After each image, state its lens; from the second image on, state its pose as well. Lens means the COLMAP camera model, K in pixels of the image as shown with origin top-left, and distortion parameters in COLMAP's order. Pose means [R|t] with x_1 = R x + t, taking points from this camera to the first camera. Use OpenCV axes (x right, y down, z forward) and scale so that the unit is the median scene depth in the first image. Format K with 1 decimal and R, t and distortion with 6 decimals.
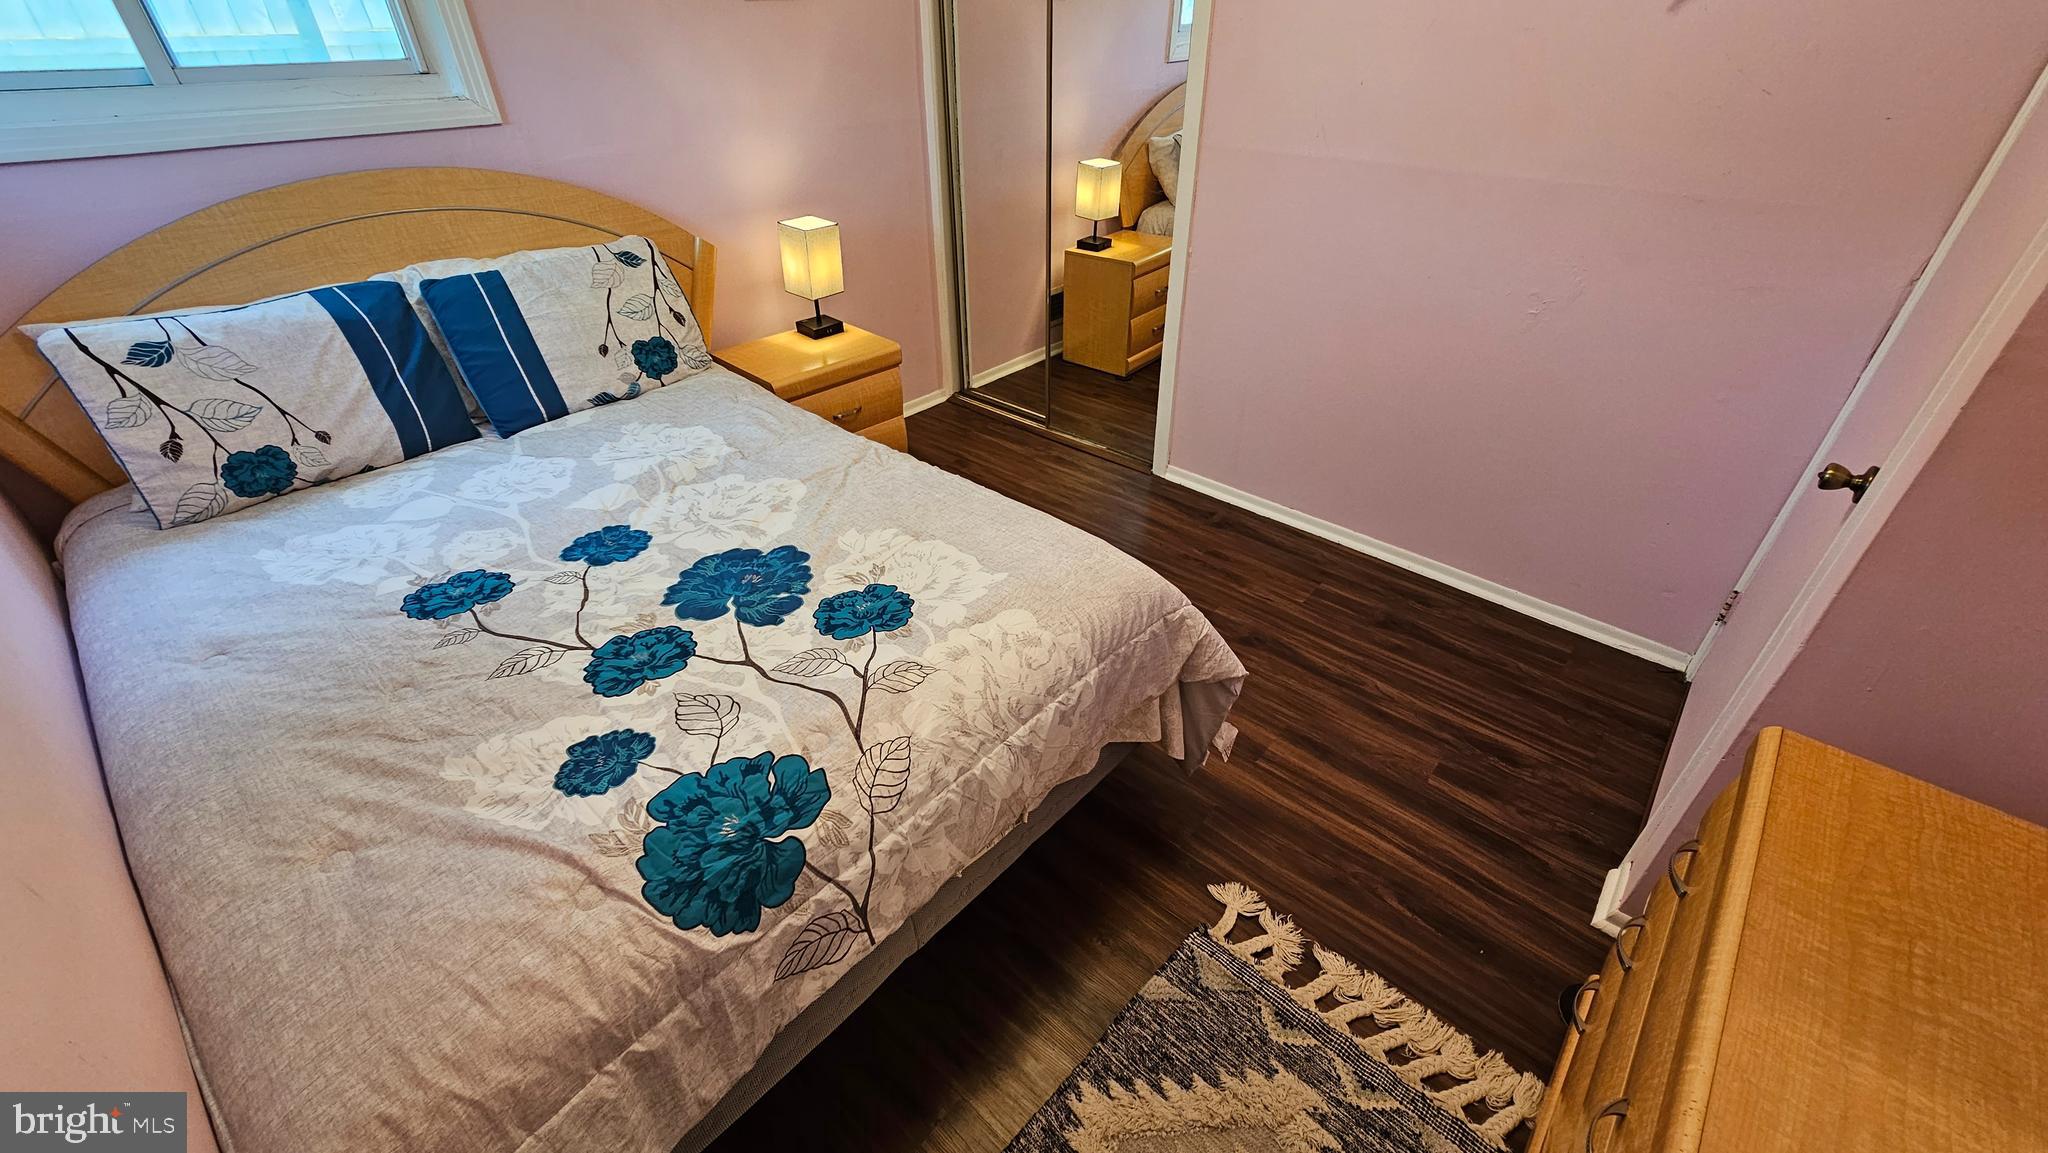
lens RADIAL K [[822.0, 0, 1024.0], [0, 822.0, 576.5], [0, 0, 1]] dist [0.001662, -0.000190]
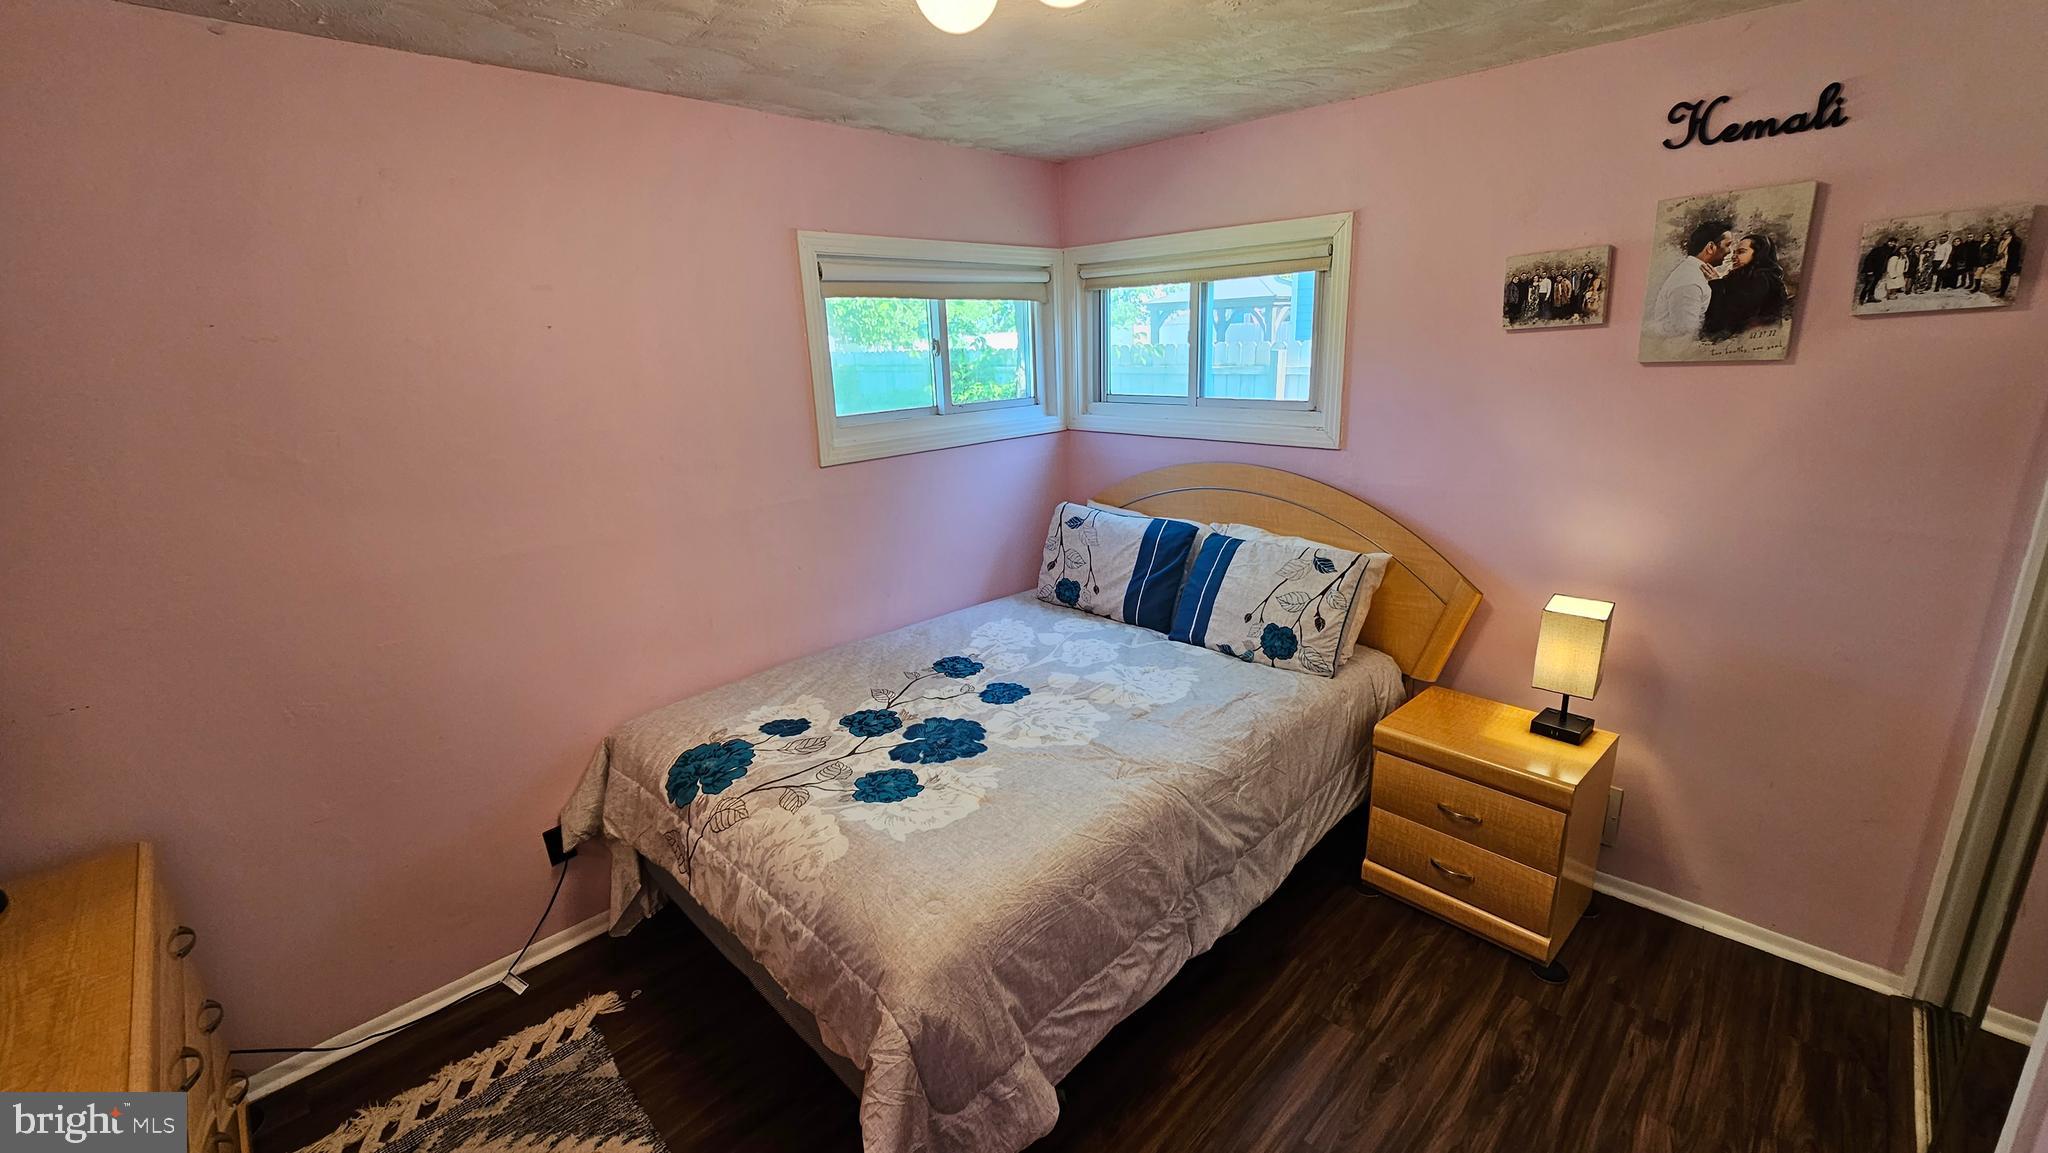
lens RADIAL K [[822.0, 0, 1024.0], [0, 822.0, 576.5], [0, 0, 1]] dist [0.001662, -0.000190]
pose [[-0.044609, 0.277174, -0.959784, 0.807312], [-0.548794, 0.795994, 0.255380, -0.568204], [0.834766, 0.538116, 0.116603, 0.699534]]
